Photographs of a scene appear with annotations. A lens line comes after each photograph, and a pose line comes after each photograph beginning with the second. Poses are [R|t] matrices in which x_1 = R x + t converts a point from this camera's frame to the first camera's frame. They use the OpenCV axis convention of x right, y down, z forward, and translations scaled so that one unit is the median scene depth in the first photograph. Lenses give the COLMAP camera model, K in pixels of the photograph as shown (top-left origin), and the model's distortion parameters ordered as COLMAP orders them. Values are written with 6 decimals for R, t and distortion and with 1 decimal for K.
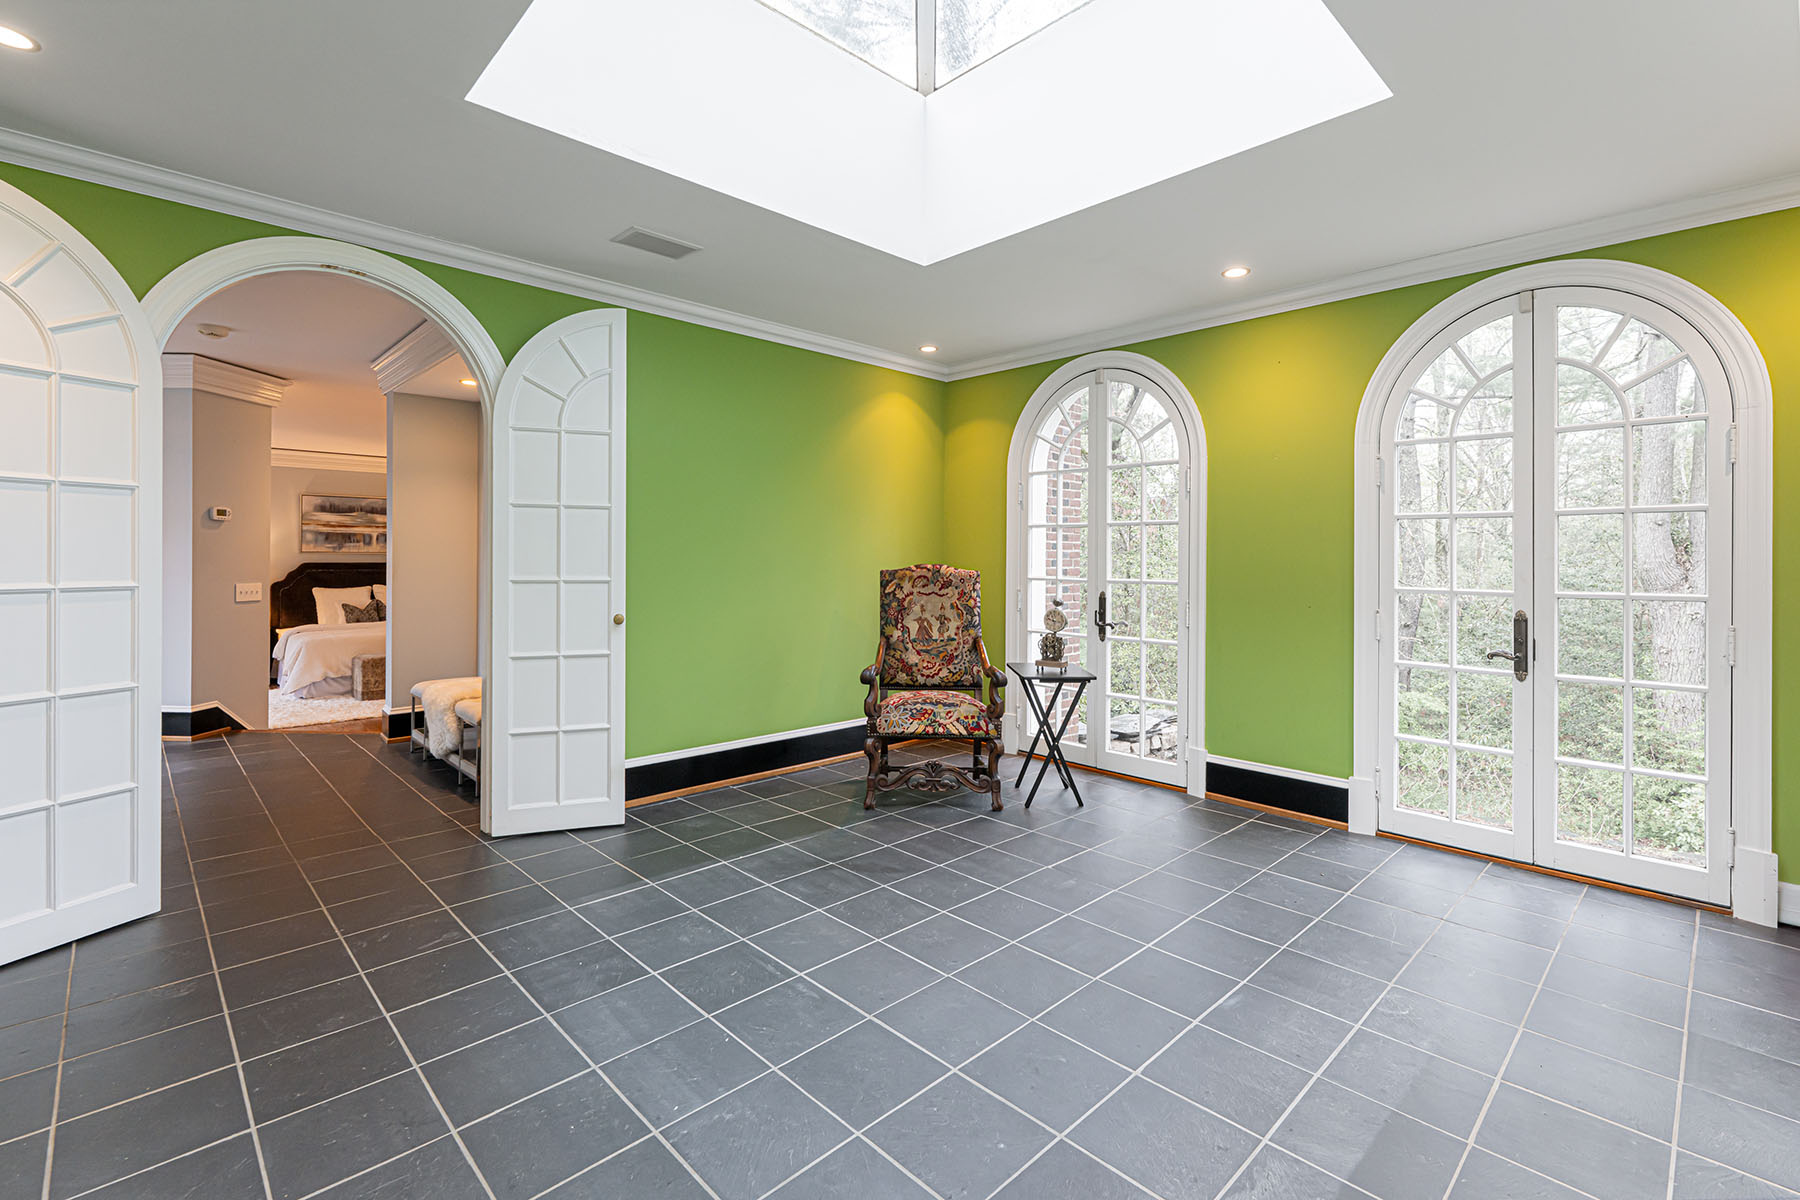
lens RADIAL K [[803.7, 0, 902.9], [0, 803.7, 559.1], [0, 0, 1]] dist [0.002245, 0.000448]
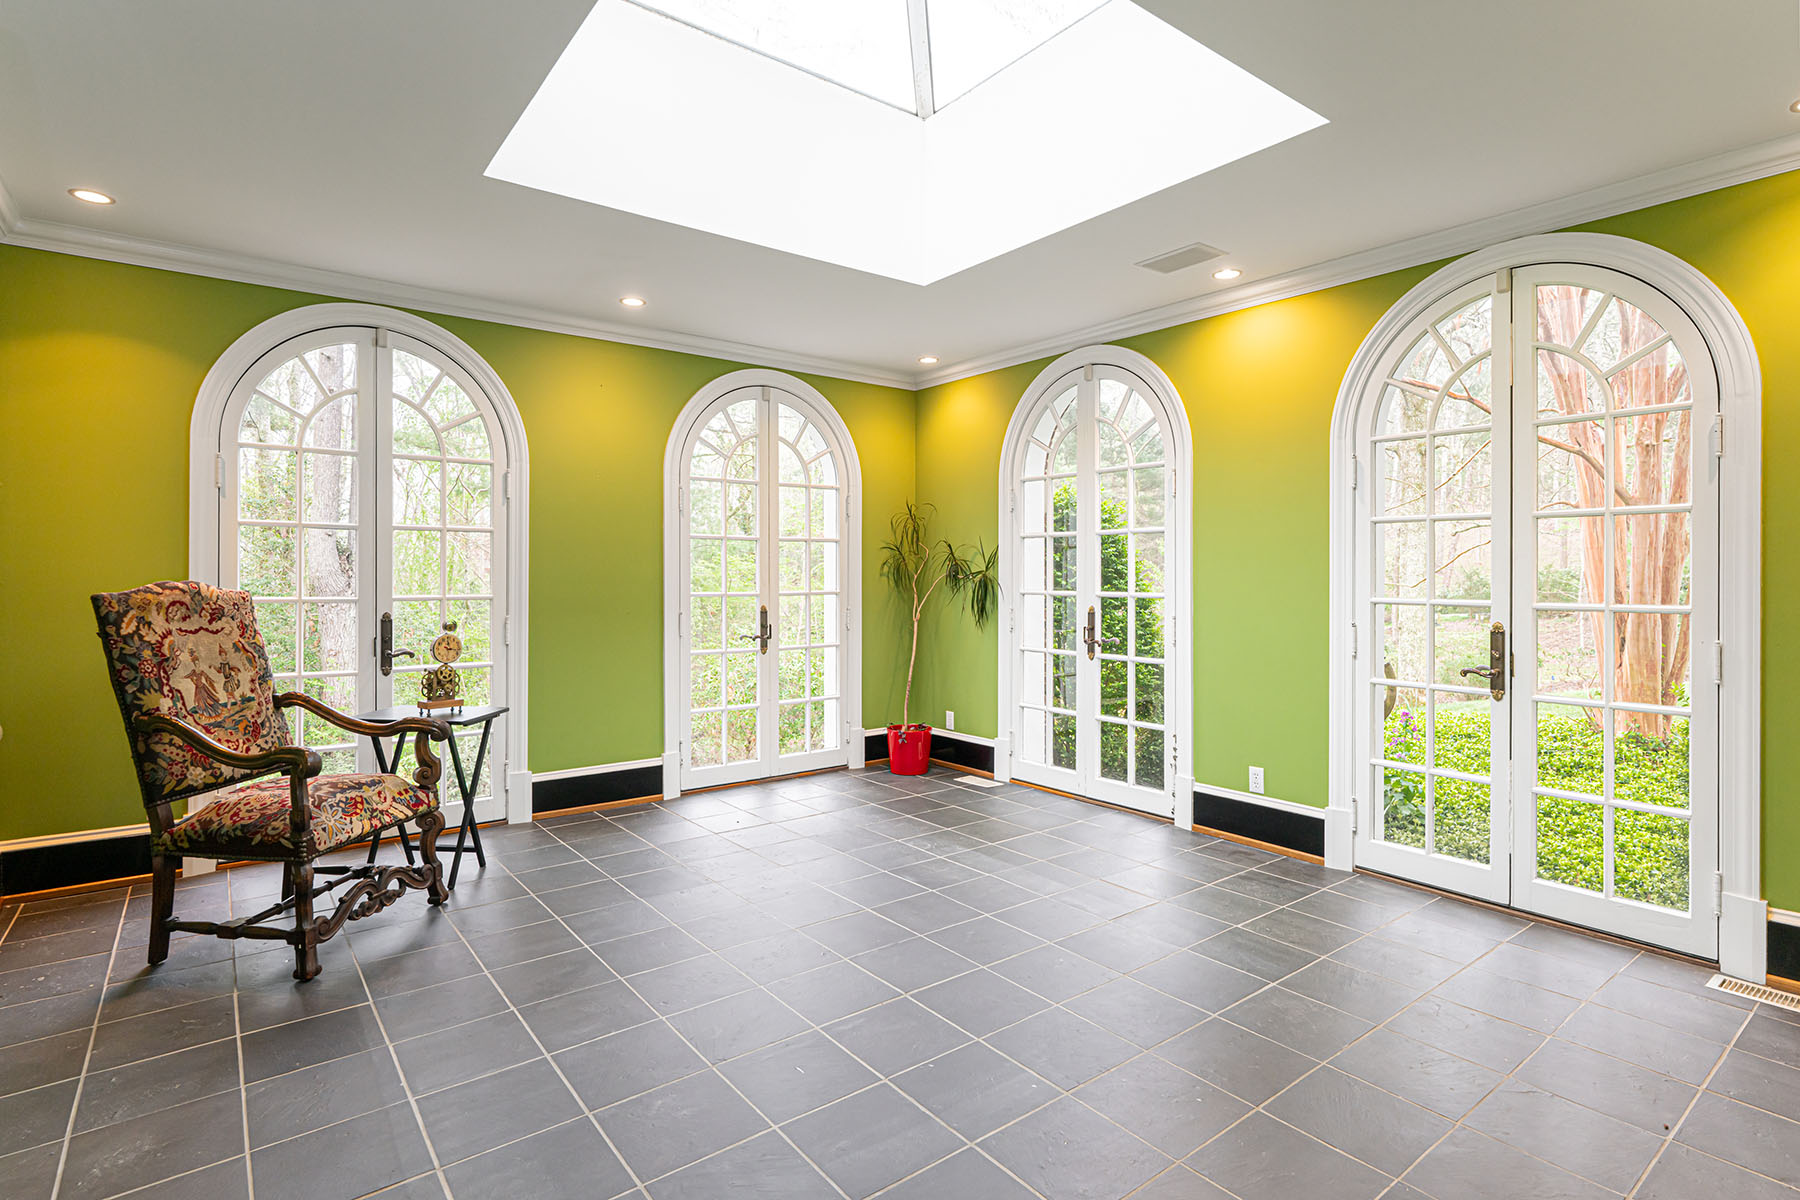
lens RADIAL K [[898.0, 0, 902.2], [0, 898.0, 569.1], [0, 0, 1]] dist [-0.001410, -0.000347]
pose [[0.110385, -0.003230, 0.993884, -0.582642], [0.000663, 0.999995, 0.003176, -0.004919], [-0.993889, 0.000309, 0.110386, 0.407102]]
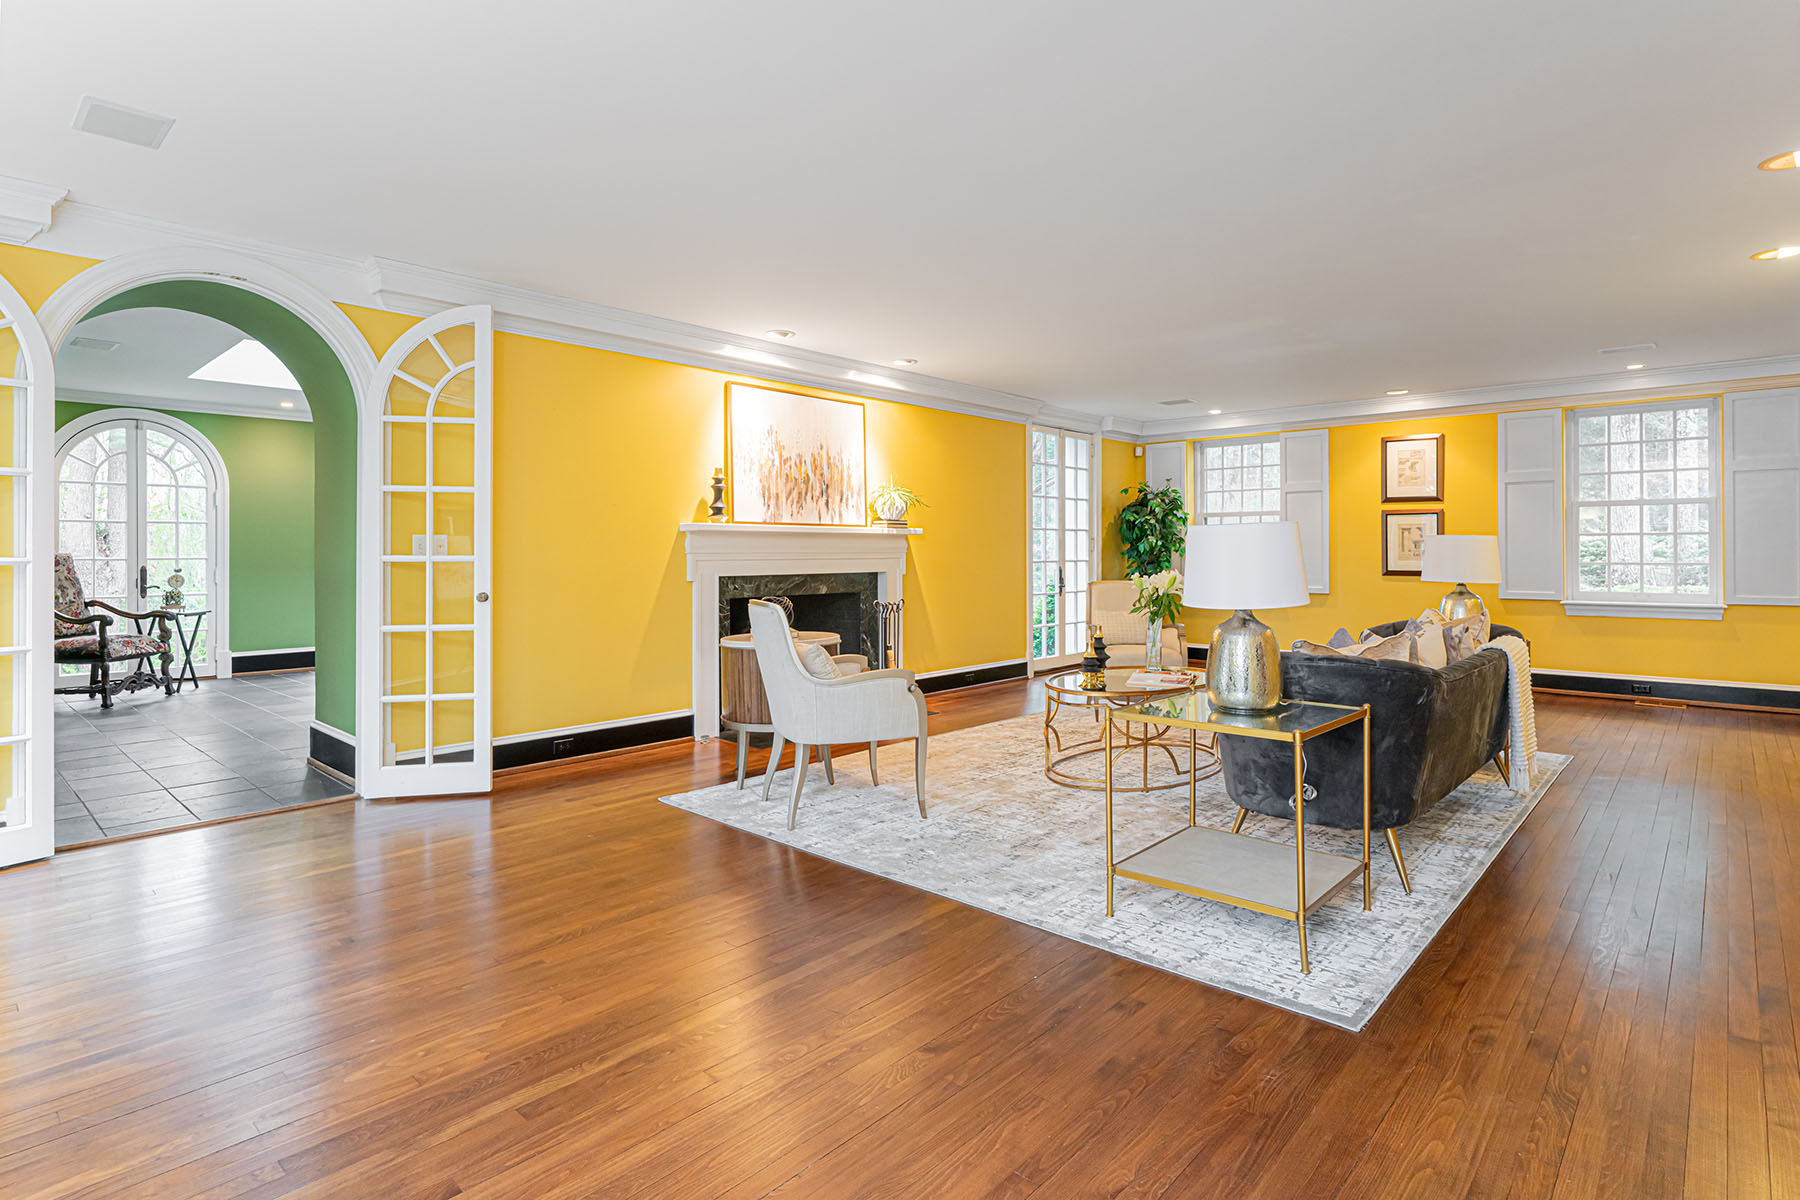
lens RADIAL K [[912.7, 0, 902.5], [0, 912.7, 545.2], [0, 0, 1]] dist [-0.000750, -0.000365]
pose [[-0.059471, -0.000441, 0.998230, -1.599220], [0.008925, 0.999960, 0.000973, 0.012698], [-0.998190, 0.008967, -0.059465, -0.344629]]
